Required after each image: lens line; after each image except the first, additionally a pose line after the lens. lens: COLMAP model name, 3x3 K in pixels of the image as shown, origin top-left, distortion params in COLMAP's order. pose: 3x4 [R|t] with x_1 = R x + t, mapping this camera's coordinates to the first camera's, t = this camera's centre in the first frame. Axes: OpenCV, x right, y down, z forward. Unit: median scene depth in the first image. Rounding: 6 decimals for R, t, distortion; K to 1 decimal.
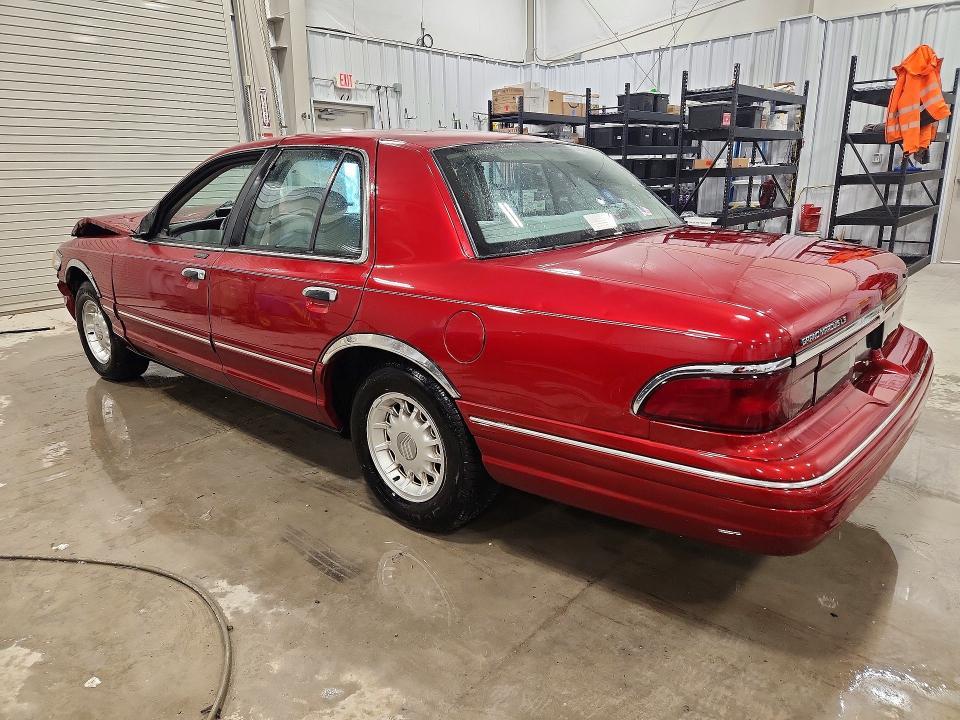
lens RADIAL K [[655.1, 0, 482.5], [0, 655.1, 358.6], [0, 0, 1]] dist [0.076673, -0.063453]
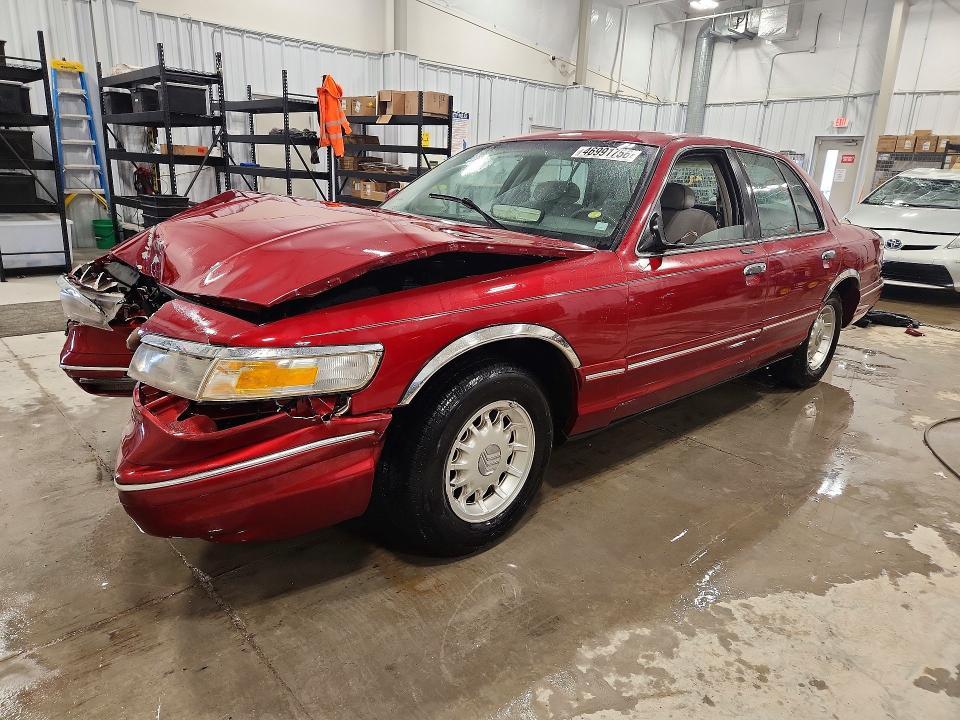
lens RADIAL K [[655.1, 0, 482.5], [0, 655.1, 358.6], [0, 0, 1]] dist [0.076673, -0.063453]
pose [[0.061598, -0.250965, 0.966034, -0.996175], [0.227307, 0.945966, 0.231258, -0.224099], [-0.971873, 0.205342, 0.115315, 0.883267]]
